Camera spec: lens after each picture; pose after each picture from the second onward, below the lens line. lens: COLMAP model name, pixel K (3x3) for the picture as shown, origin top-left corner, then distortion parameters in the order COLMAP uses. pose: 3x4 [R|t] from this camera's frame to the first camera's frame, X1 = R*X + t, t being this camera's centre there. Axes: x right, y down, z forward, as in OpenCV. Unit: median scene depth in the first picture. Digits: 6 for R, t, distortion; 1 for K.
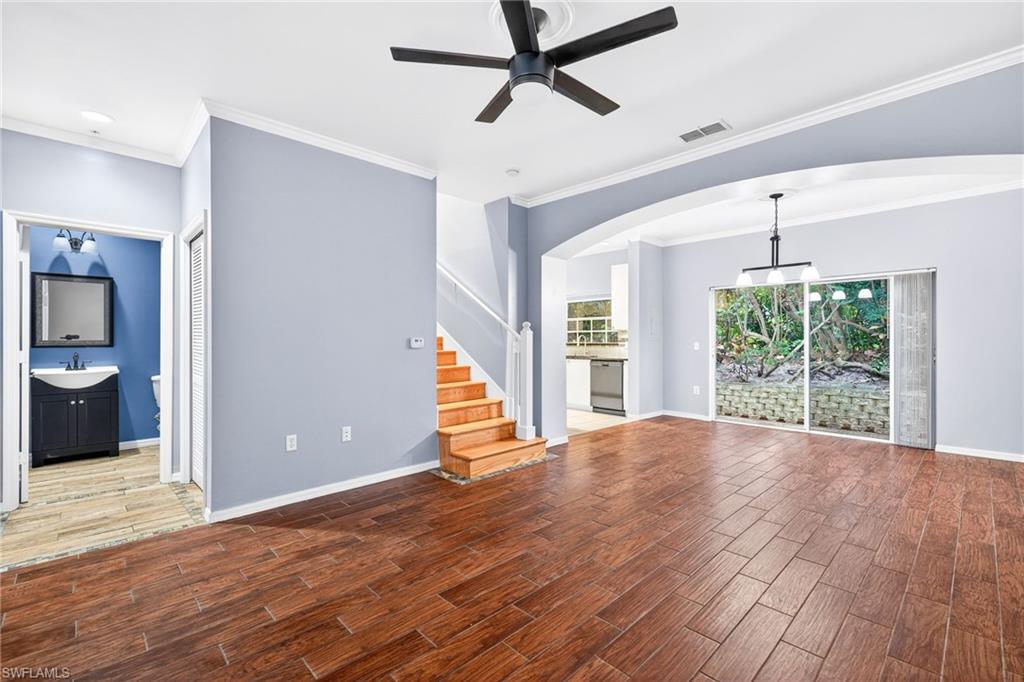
lens RADIAL K [[455.0, 0, 510.0], [0, 455.0, 340.0], [0, 0, 1]] dist [0.004858, 0.000386]
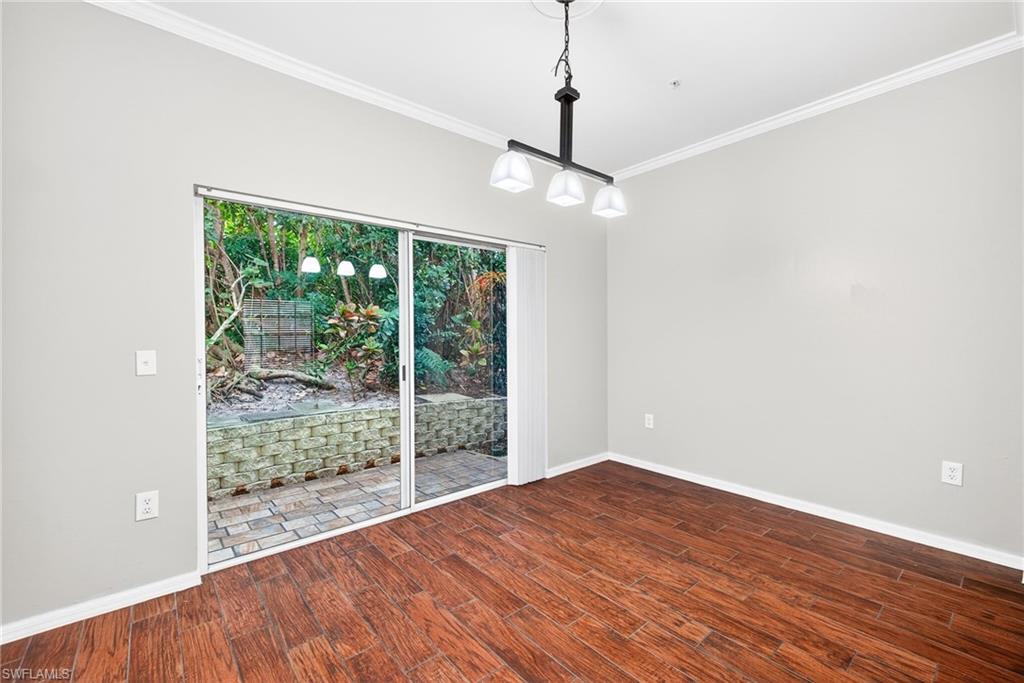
lens RADIAL K [[431.2, 0, 508.5], [0, 431.2, 338.7], [0, 0, 1]] dist [0.003757, 0.000795]
pose [[0.065440, -0.007366, 0.997829, 0.246250], [0.005870, 0.999958, 0.006997, -0.005103], [-0.997839, 0.005399, 0.065480, 1.360176]]
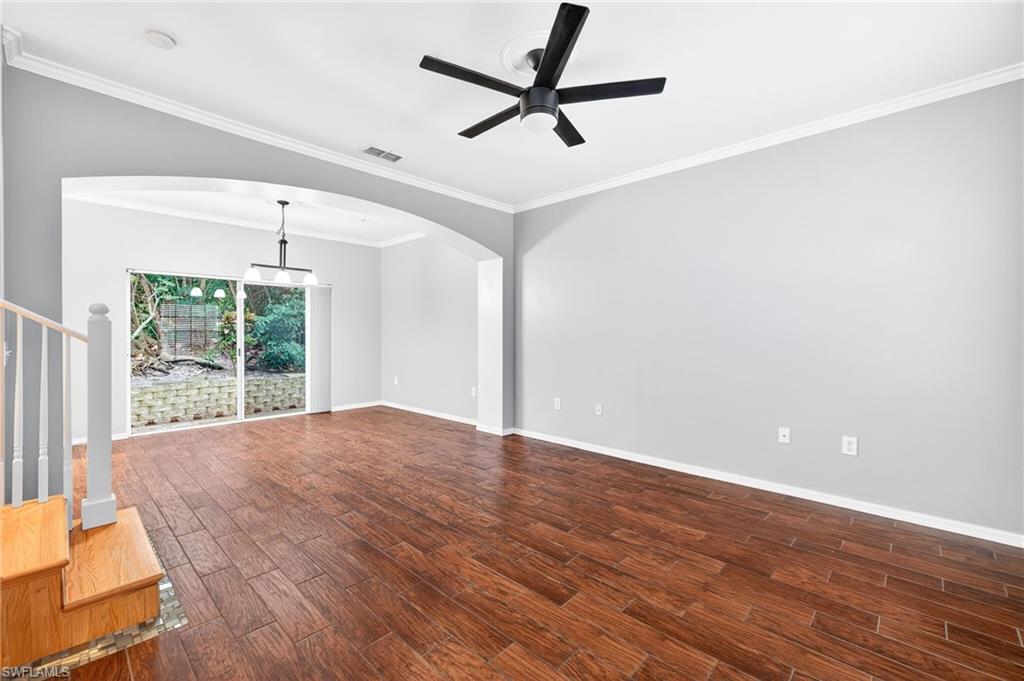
lens RADIAL K [[431.2, 0, 507.1], [0, 431.2, 334.8], [0, 0, 1]] dist [0.003757, 0.000795]
pose [[-0.046514, -0.003301, 0.998912, -0.620635], [0.000285, 0.999994, 0.003318, -0.006380], [-0.998918, 0.000439, -0.046513, 0.681233]]
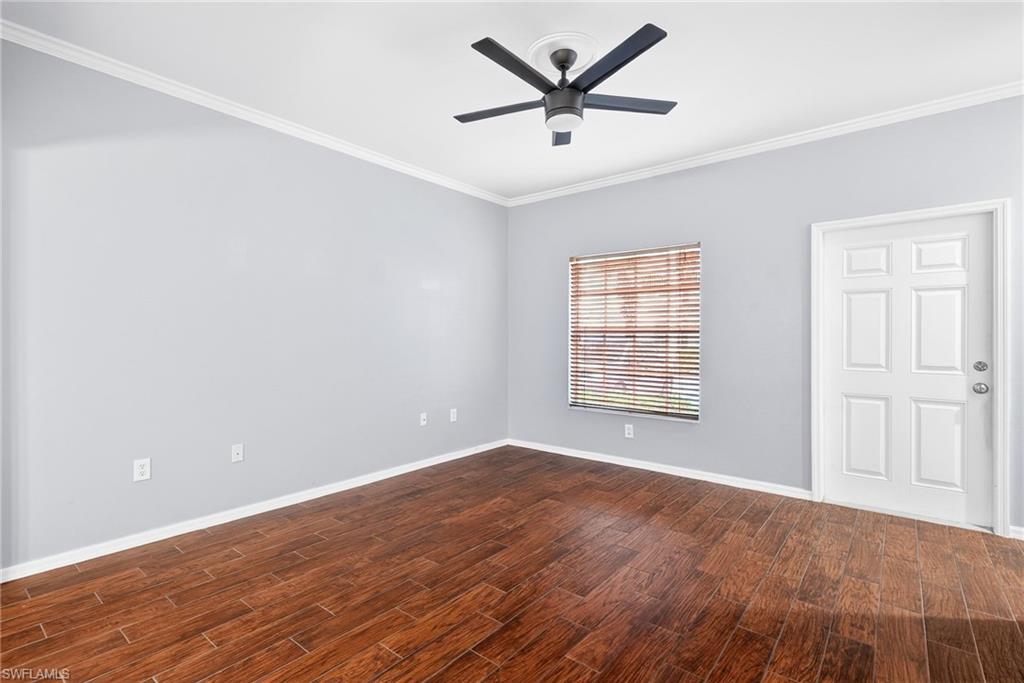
lens RADIAL K [[477.6, 0, 514.4], [0, 477.6, 335.9], [0, 0, 1]] dist [0.012021, -0.002945]
pose [[-0.991240, -0.003549, -0.132027, 0.195409], [-0.003367, 0.999993, -0.001605, -0.003139], [0.132032, -0.001147, -0.991245, 1.300174]]
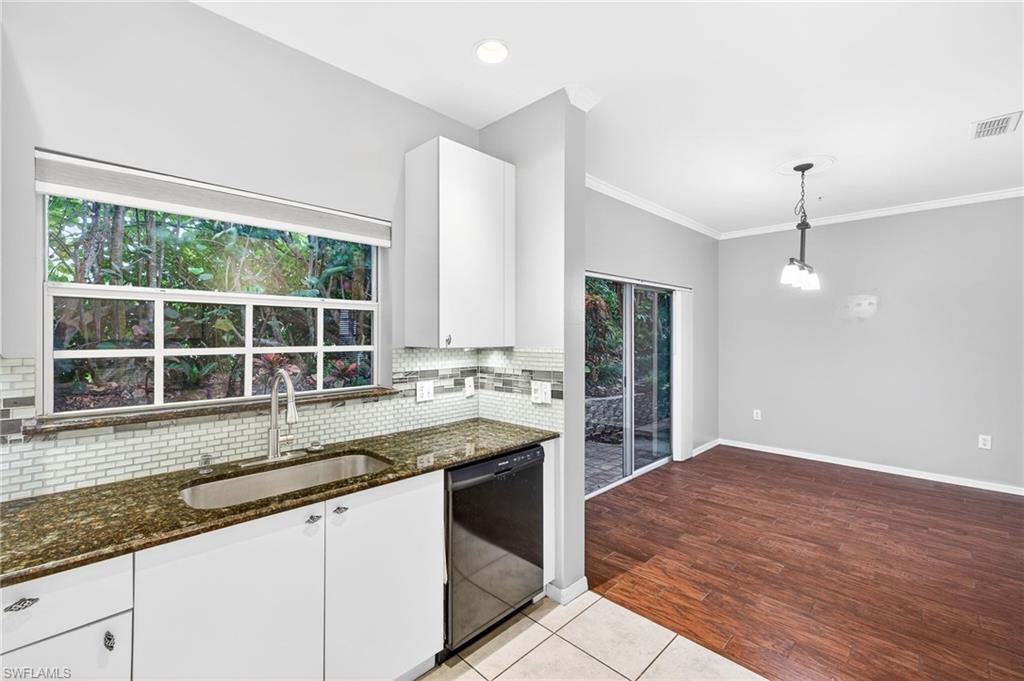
lens RADIAL K [[431.2, 0, 505.6], [0, 431.2, 338.1], [0, 0, 1]] dist [0.003757, 0.000795]
pose [[-0.016161, -0.004224, 0.999860, -0.130124], [0.001363, 0.999990, 0.004246, -0.061506], [-0.999868, 0.001432, -0.016155, 1.963304]]
